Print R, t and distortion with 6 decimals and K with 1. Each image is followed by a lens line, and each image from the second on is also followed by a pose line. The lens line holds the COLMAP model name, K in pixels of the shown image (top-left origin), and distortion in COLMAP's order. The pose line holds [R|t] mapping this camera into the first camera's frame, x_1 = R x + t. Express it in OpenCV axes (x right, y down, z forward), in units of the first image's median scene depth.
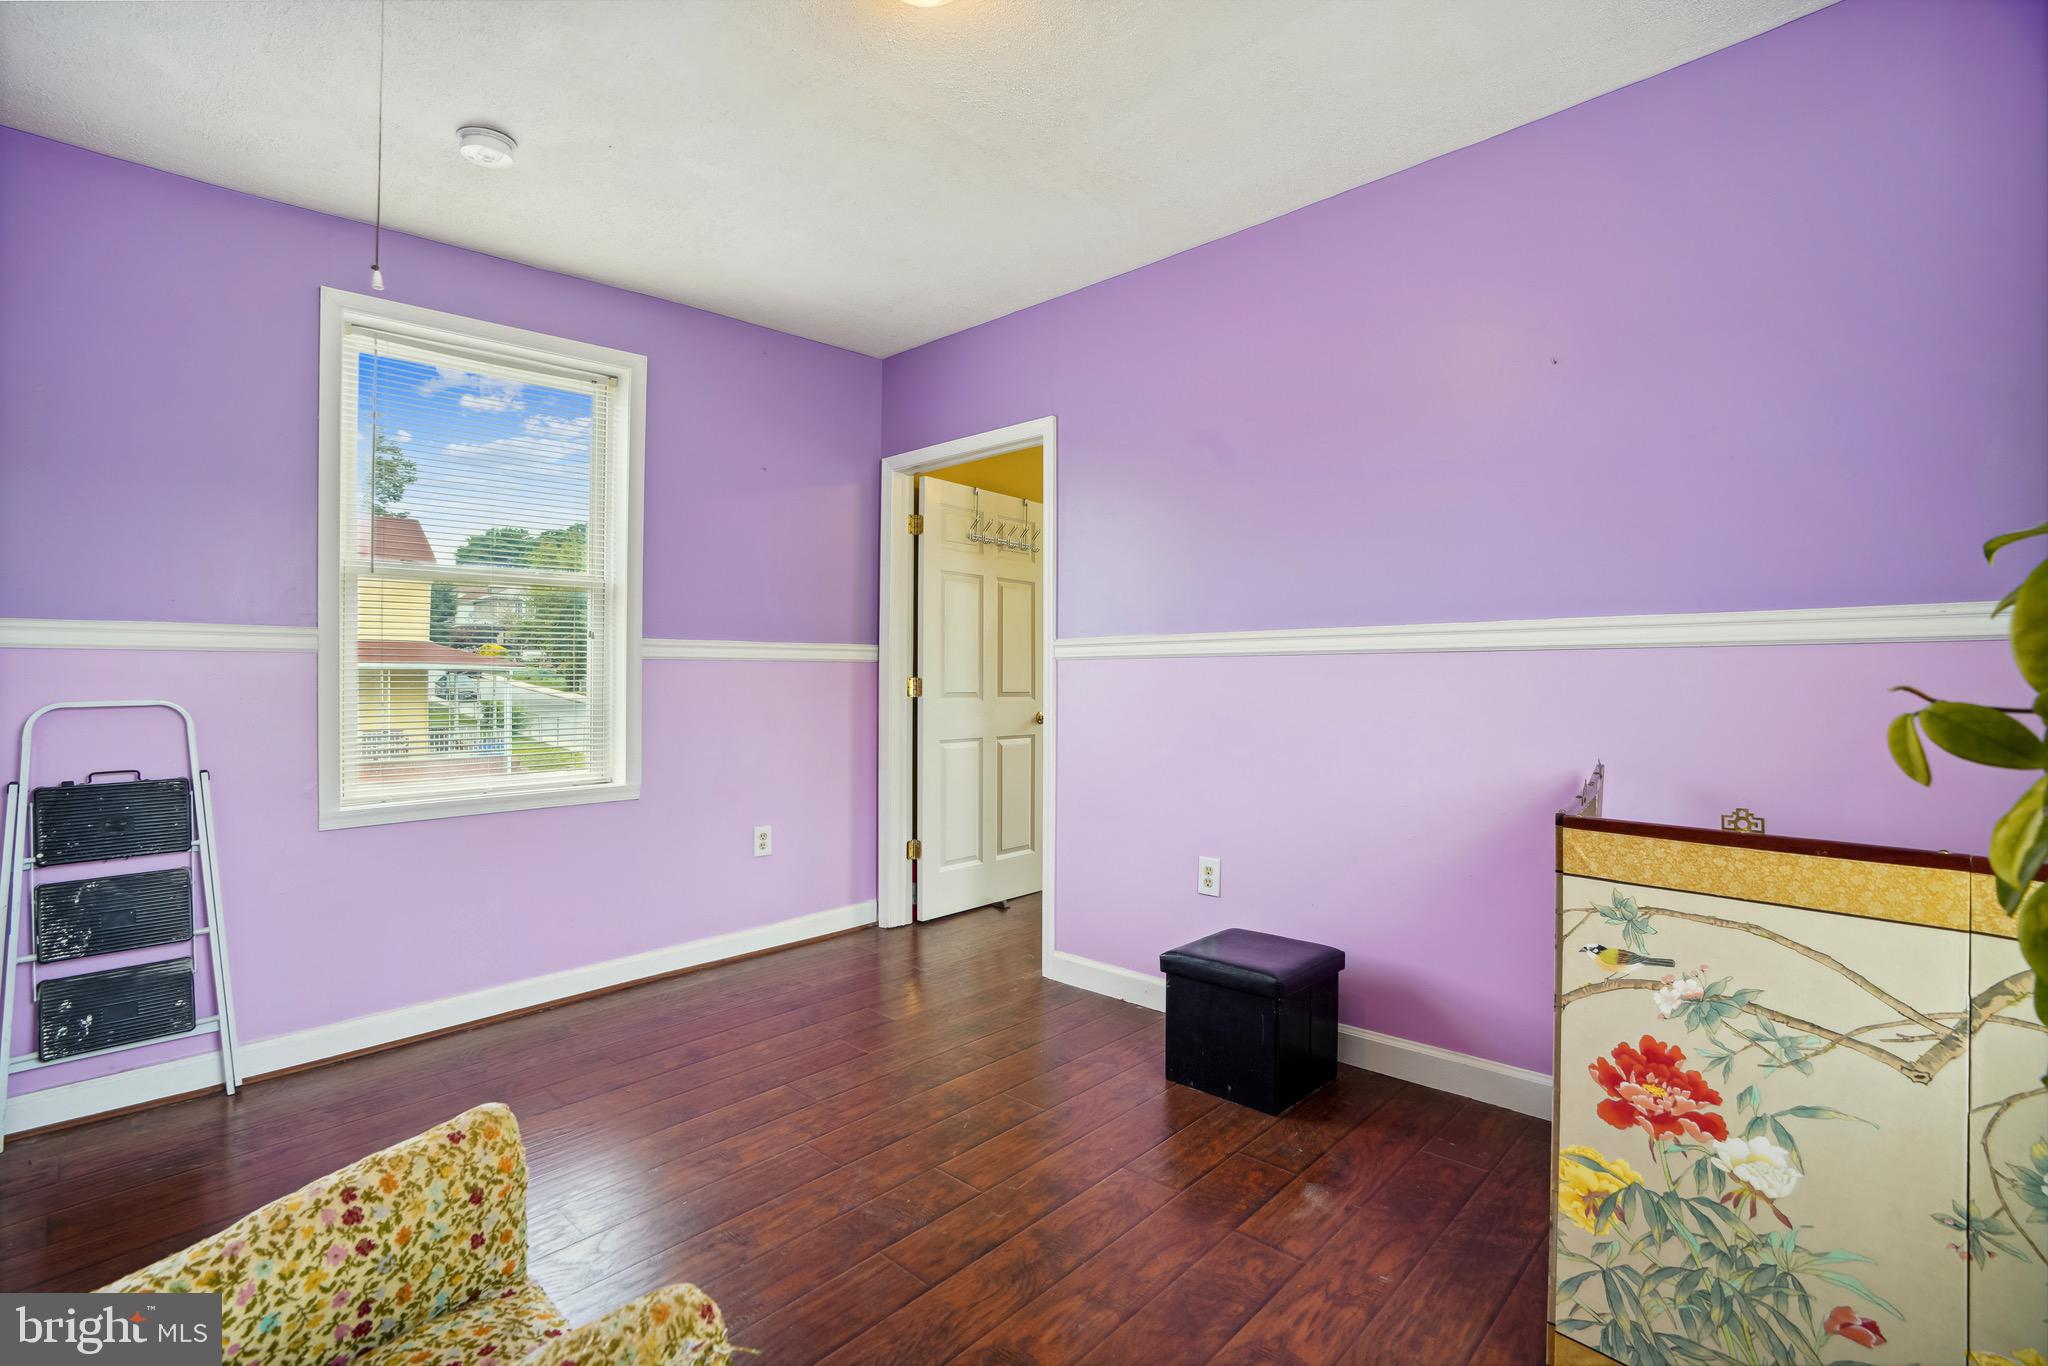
lens RADIAL K [[943.8, 0, 1022.6], [0, 943.8, 678.5], [0, 0, 1]] dist [-0.051539, 0.014129]
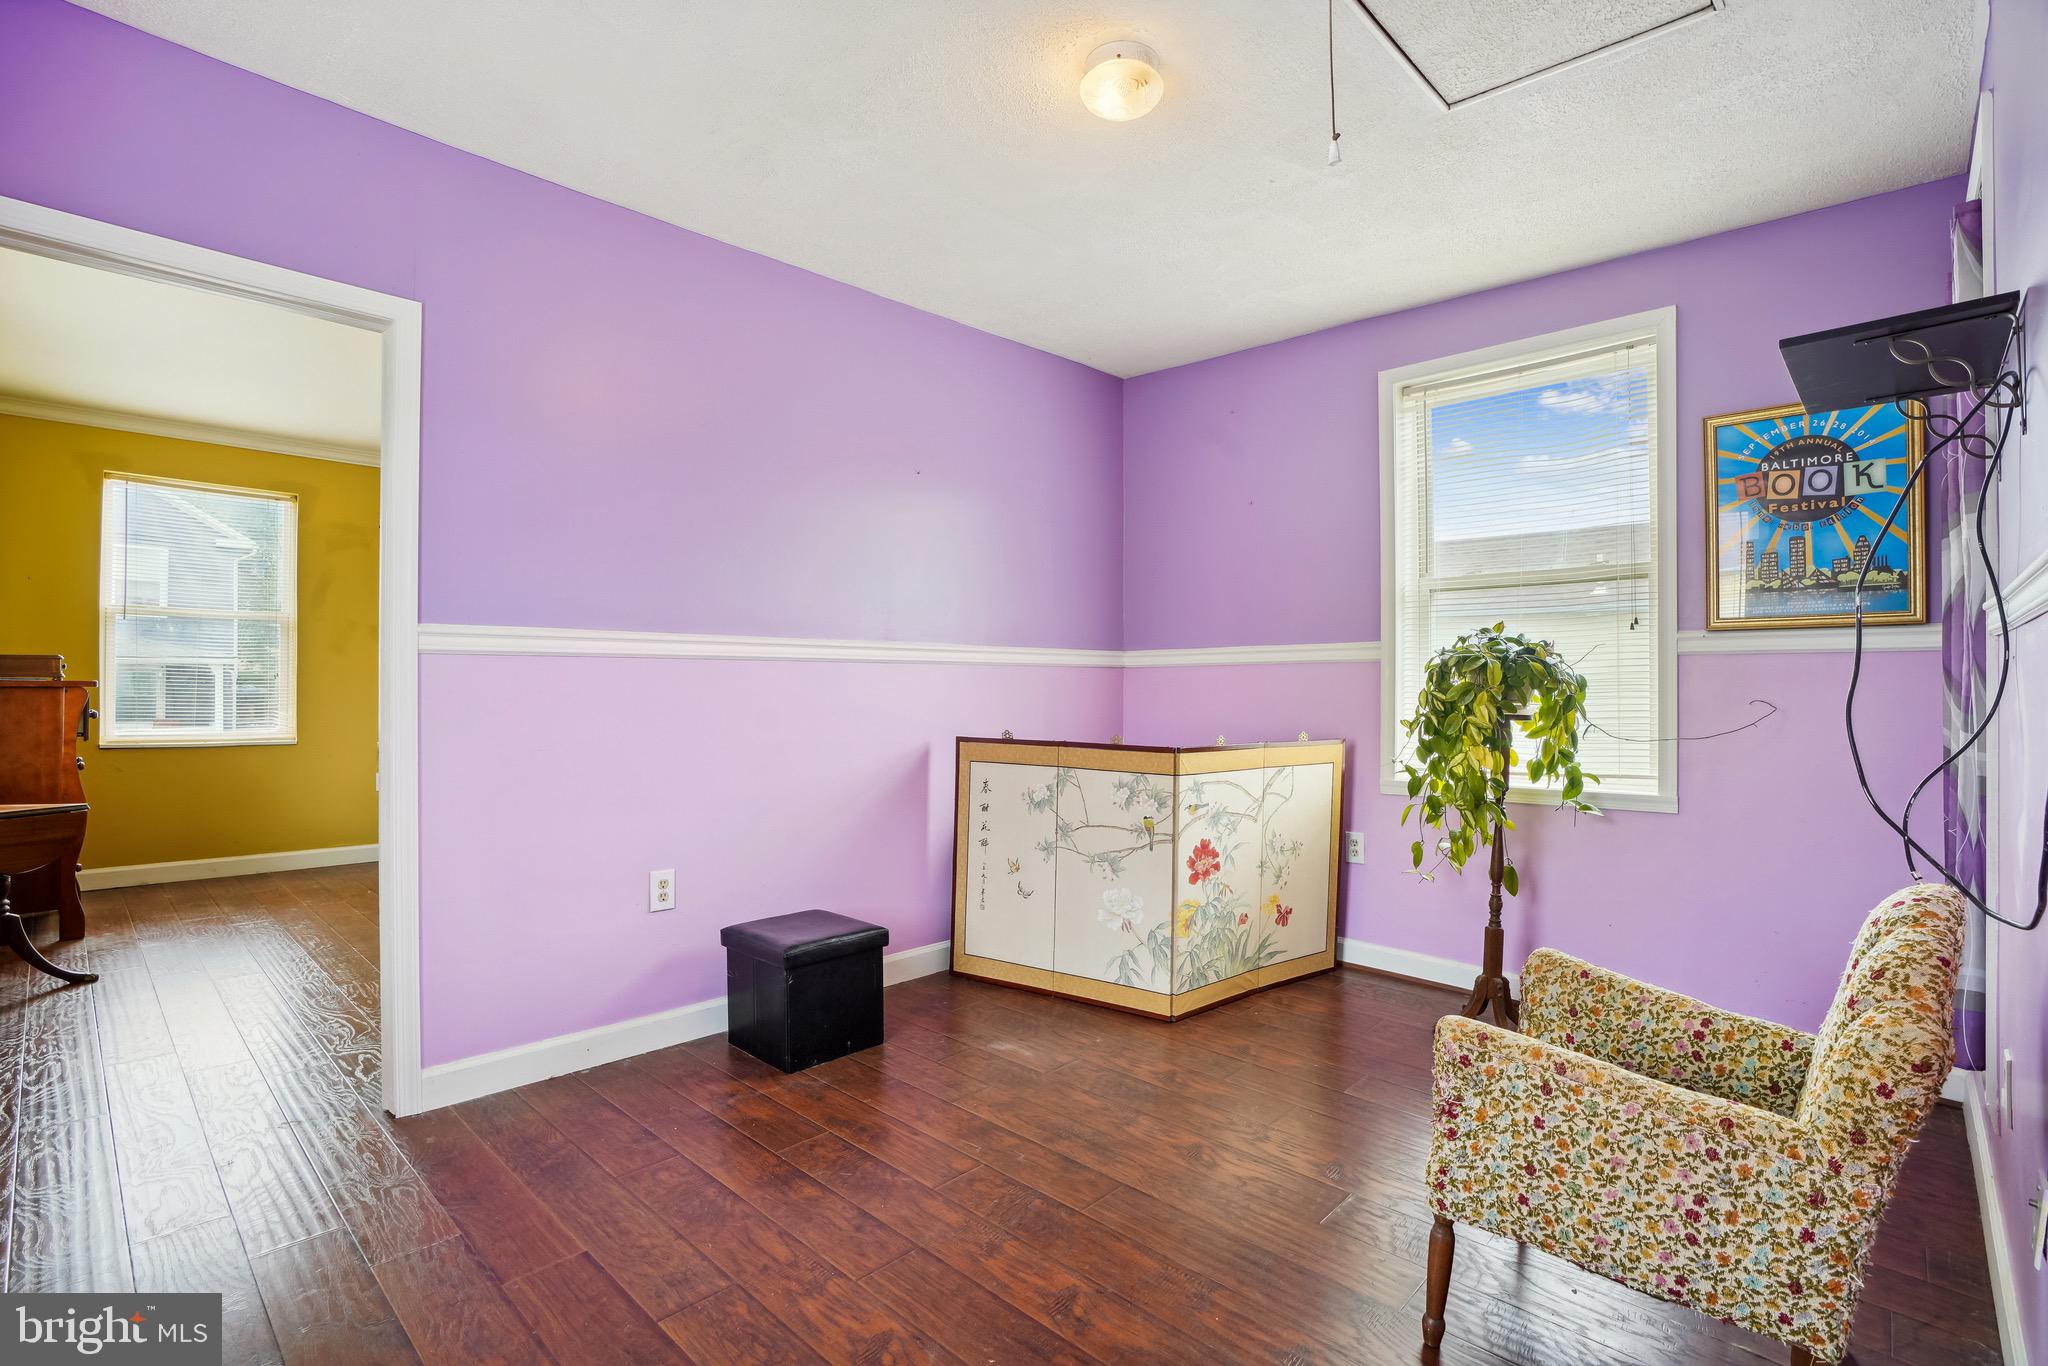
lens RADIAL K [[943.8, 0, 1038.4], [0, 943.8, 679.8], [0, 0, 1]] dist [-0.051539, 0.014129]
pose [[-0.003002, -0.002633, 0.999992, -1.717585], [-0.006464, 0.999976, 0.002613, -0.013469], [-0.999975, -0.006456, -0.003019, 1.453992]]
